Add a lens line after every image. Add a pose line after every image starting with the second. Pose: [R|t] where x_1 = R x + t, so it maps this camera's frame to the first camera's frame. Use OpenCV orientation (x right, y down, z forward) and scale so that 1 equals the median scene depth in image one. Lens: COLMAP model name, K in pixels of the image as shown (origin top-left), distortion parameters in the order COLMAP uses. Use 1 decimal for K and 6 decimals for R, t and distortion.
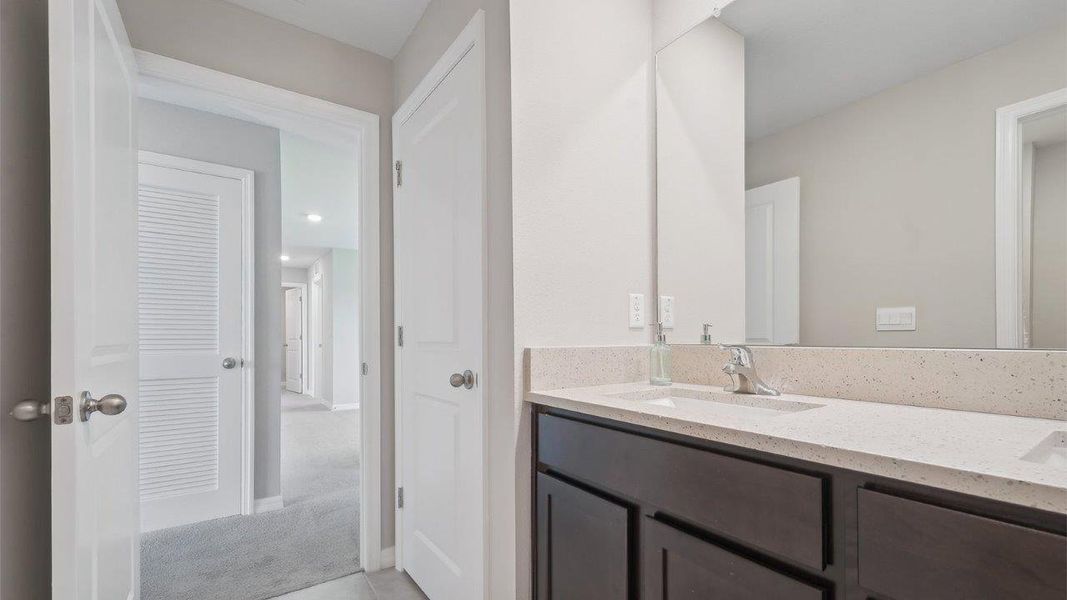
lens RADIAL K [[433.5, 0, 535.8], [0, 433.5, 334.9], [0, 0, 1]] dist [-0.000073, 0.000012]
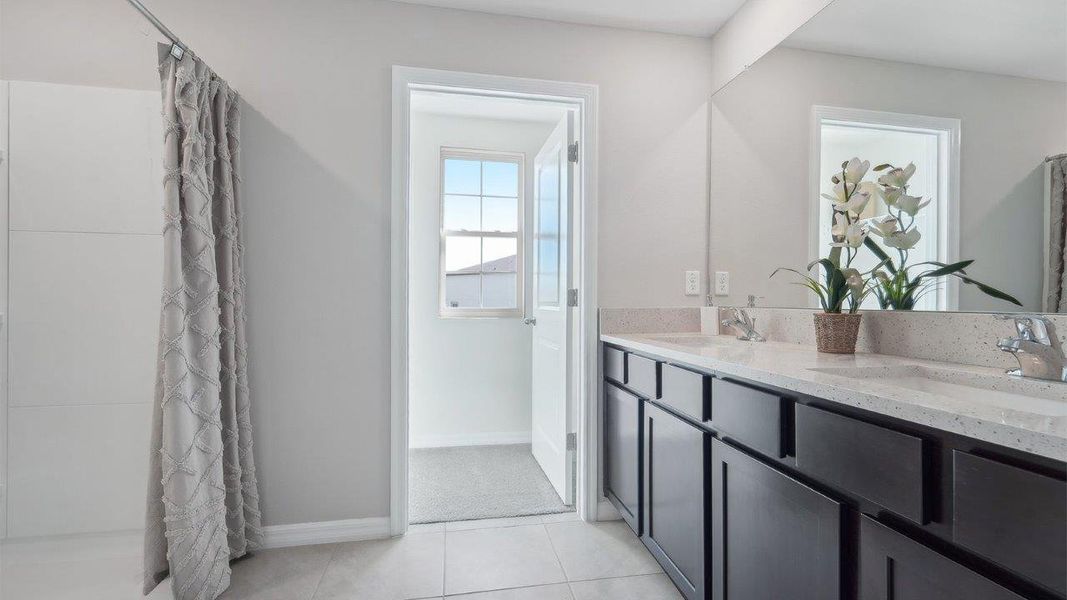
lens RADIAL K [[439.7, 0, 533.5], [0, 439.7, 300.0], [0, 0, 1]] dist [0.001480, 0.000295]
pose [[0.898383, 0.004913, -0.439185, 0.305451], [-0.004823, 0.999987, 0.001320, 0.000735], [0.439186, 0.000933, 0.898396, -0.394098]]
